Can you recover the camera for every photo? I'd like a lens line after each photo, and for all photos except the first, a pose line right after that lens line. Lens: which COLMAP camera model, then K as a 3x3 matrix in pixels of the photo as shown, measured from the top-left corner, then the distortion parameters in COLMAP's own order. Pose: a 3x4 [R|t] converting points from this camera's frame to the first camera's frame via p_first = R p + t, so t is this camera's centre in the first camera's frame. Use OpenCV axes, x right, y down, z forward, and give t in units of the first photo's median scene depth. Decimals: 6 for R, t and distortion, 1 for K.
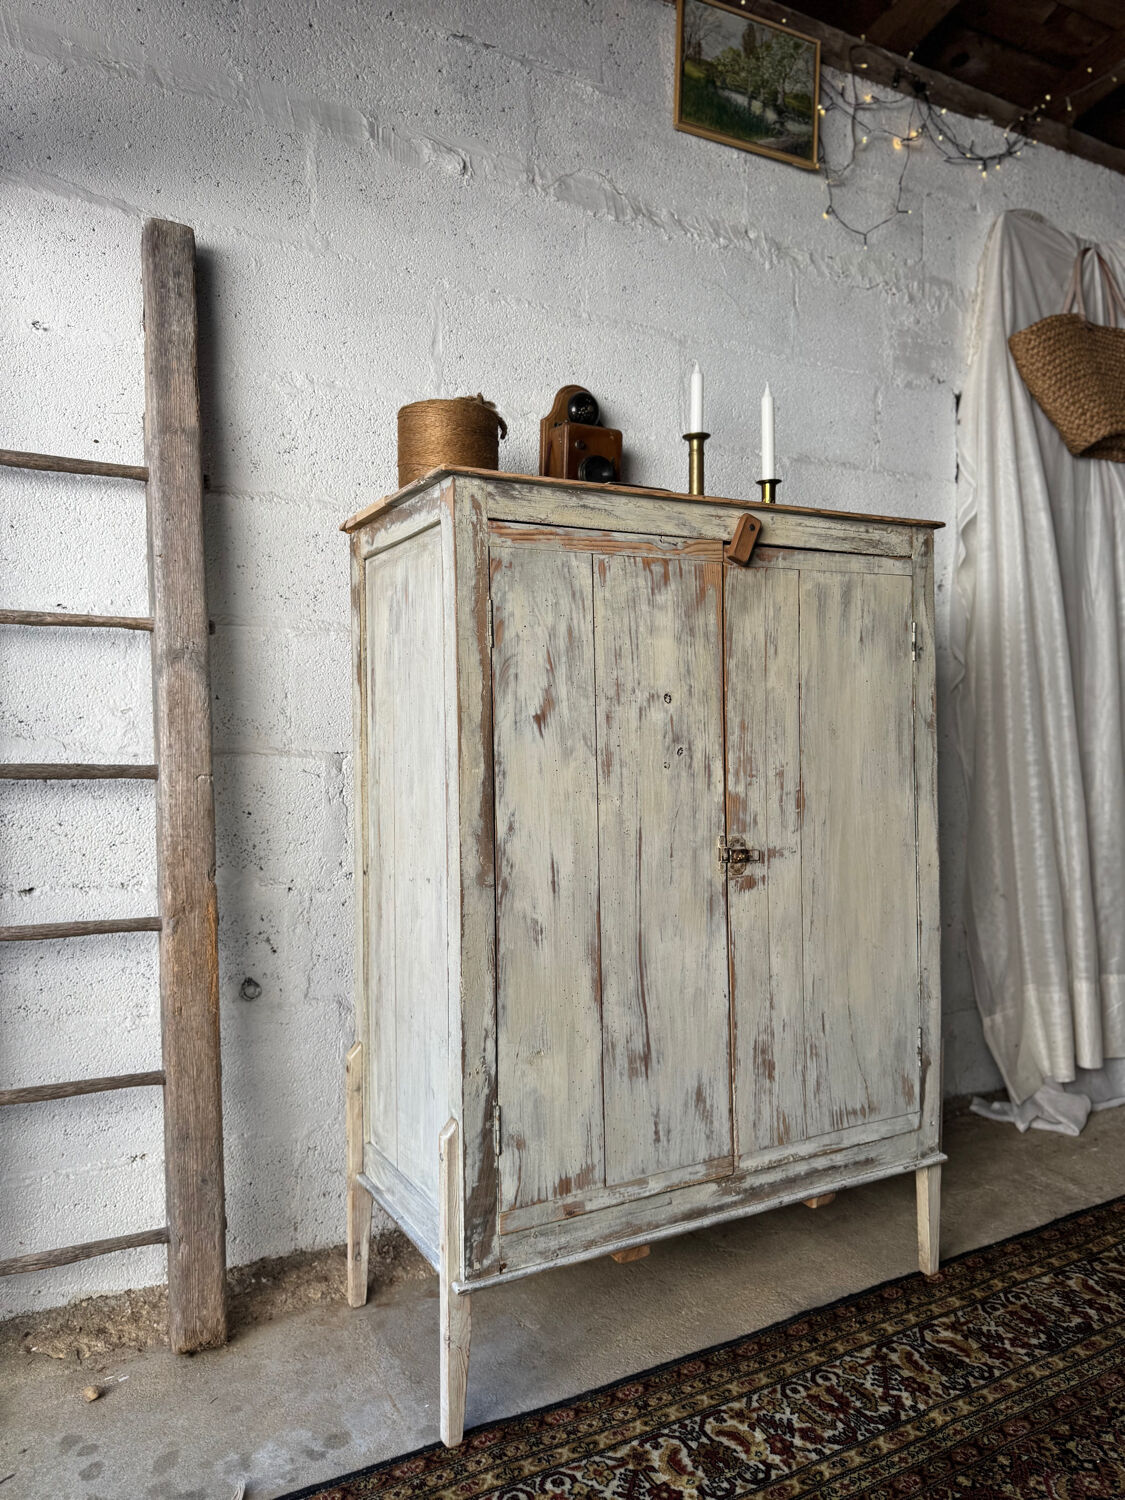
lens RADIAL K [[1050.3, 0, 564.5], [0, 1050.3, 748.0], [0, 0, 1]] dist [0.122788, -0.168885]
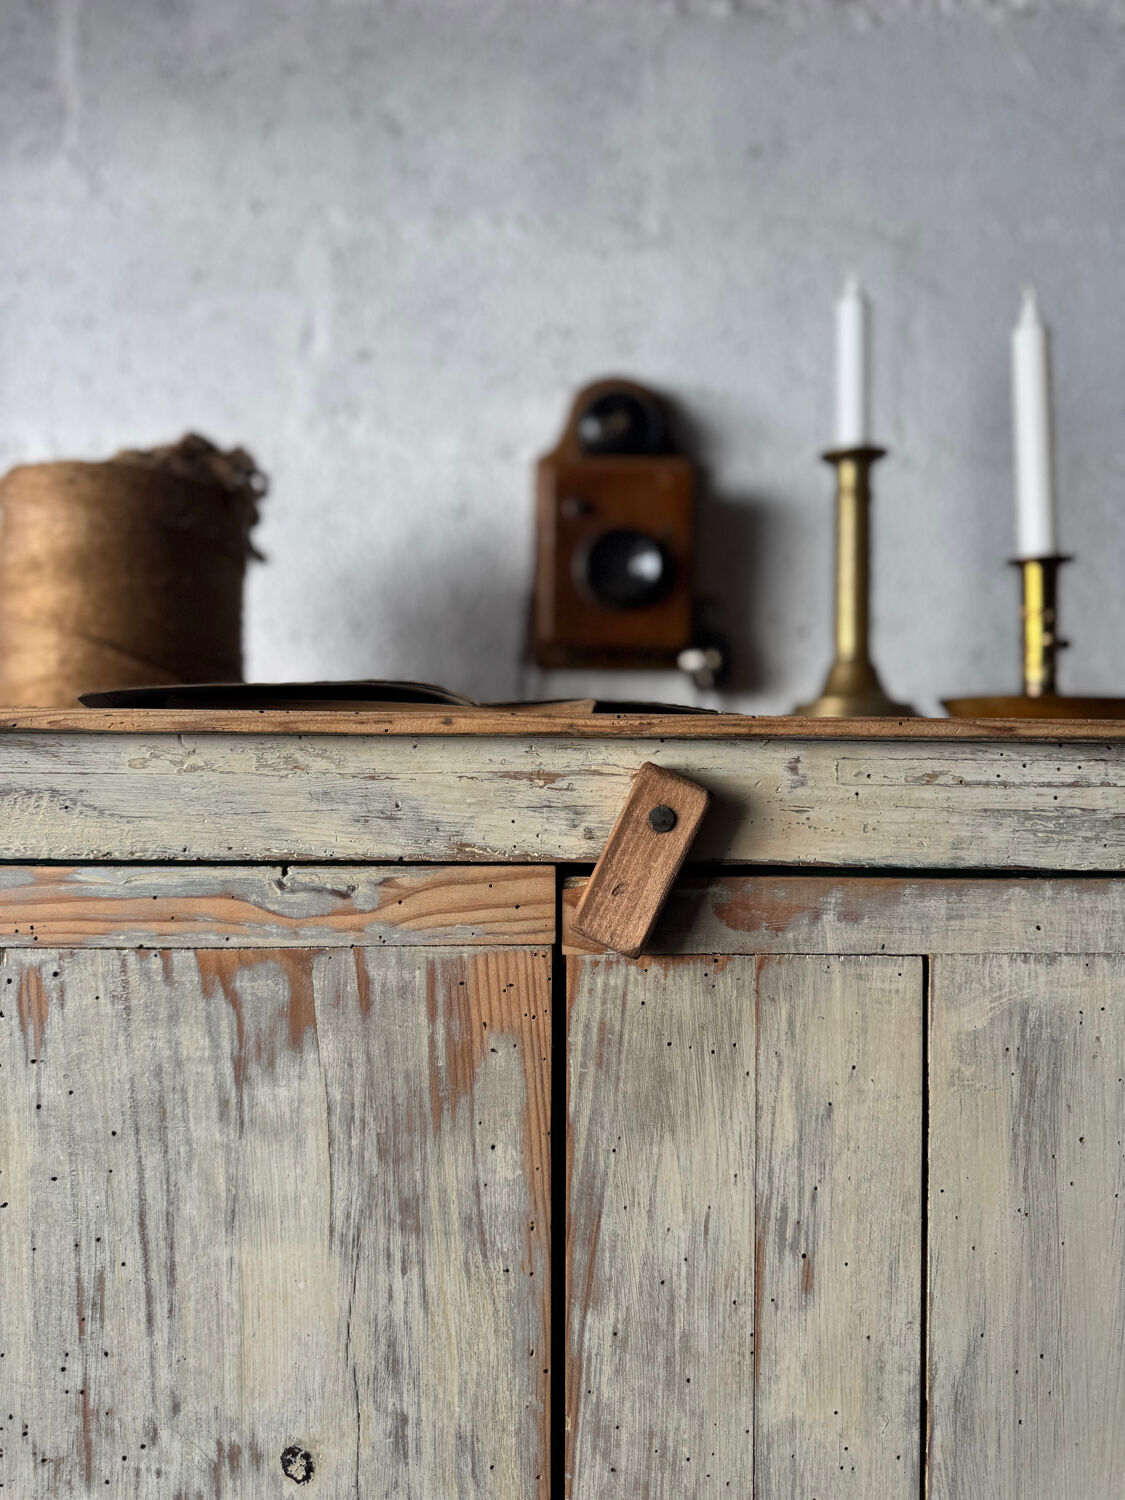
lens RADIAL K [[1088.1, 0, 565.4], [0, 1088.1, 746.2], [0, 0, 1]] dist [-0.005460, -0.009718]
pose [[0.881102, 0.008927, -0.472841, 0.285301], [-0.022631, 0.999472, -0.023302, -0.223915], [0.472384, 0.031232, 0.880839, 0.773439]]
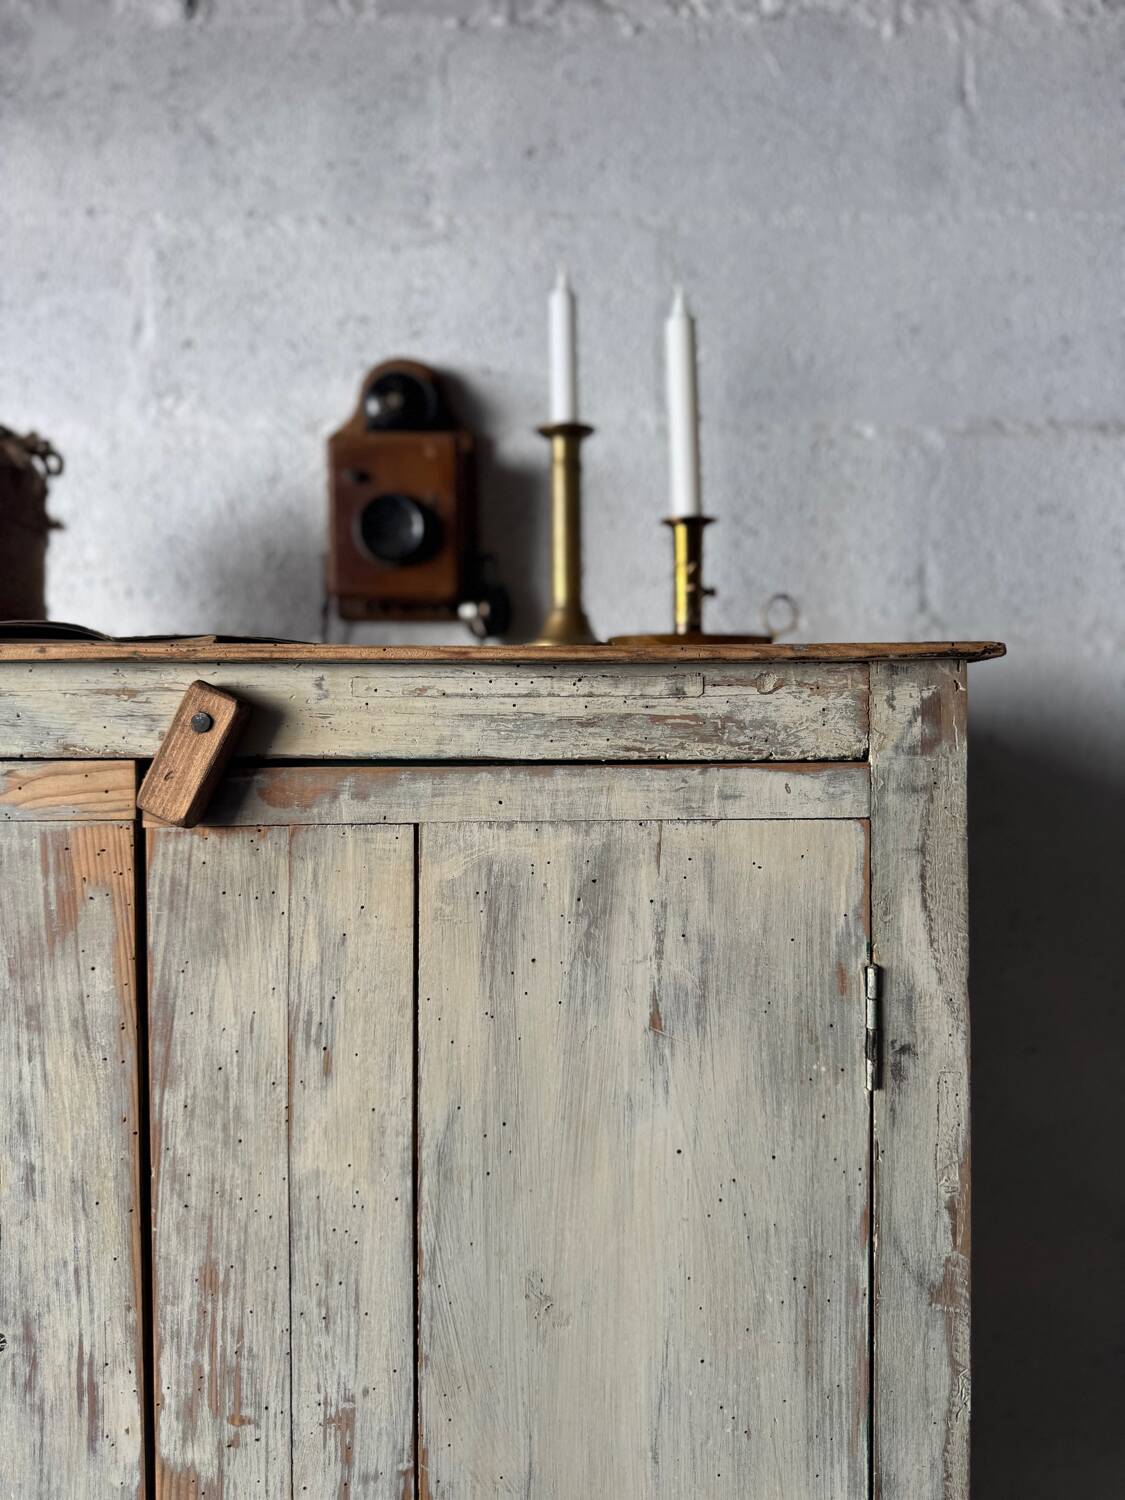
lens RADIAL K [[1085.7, 0, 569.5], [0, 1085.7, 742.0], [0, 0, 1]] dist [0.005744, -0.026480]
pose [[0.868120, 0.017938, -0.496030, 0.463208], [-0.014073, 0.999835, 0.011528, -0.211951], [0.496155, -0.003027, 0.868229, 0.770355]]
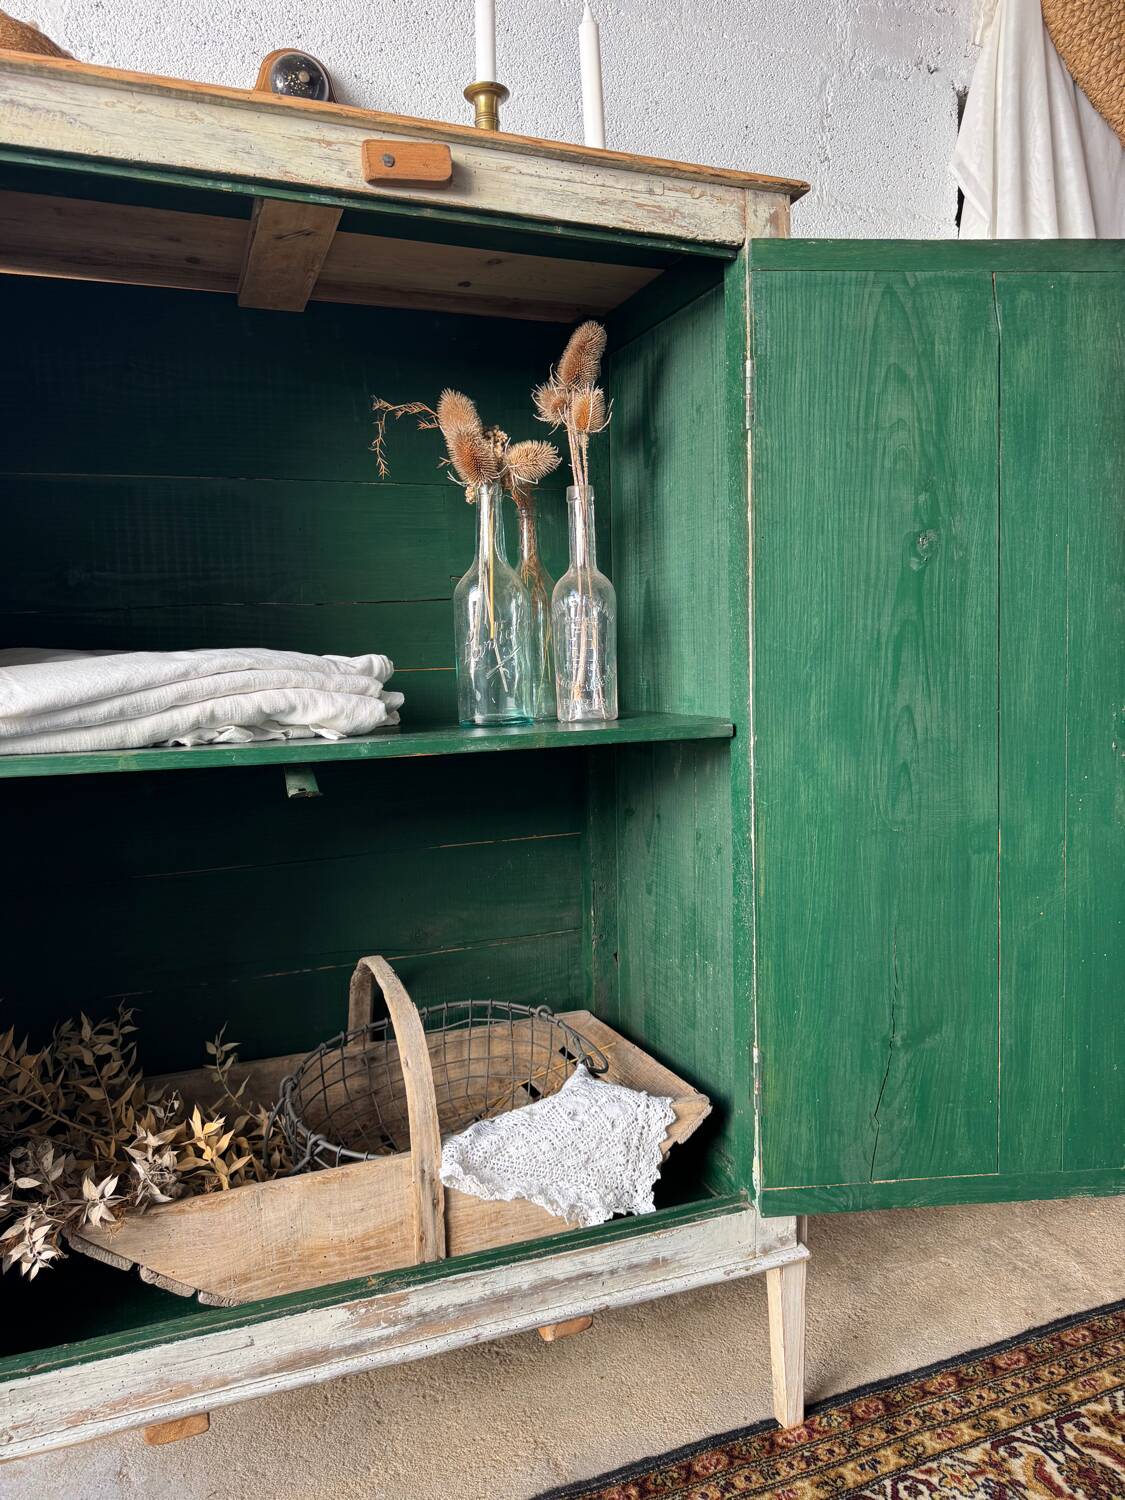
lens RADIAL K [[1067.2, 0, 563.9], [0, 1067.2, 747.1], [0, 0, 1]] dist [0.042308, -0.044799]
pose [[0.991513, 0.000327, -0.130004, 0.345708], [0.008297, 0.997799, 0.065785, 0.058440], [0.129740, -0.066305, 0.989329, 0.452649]]
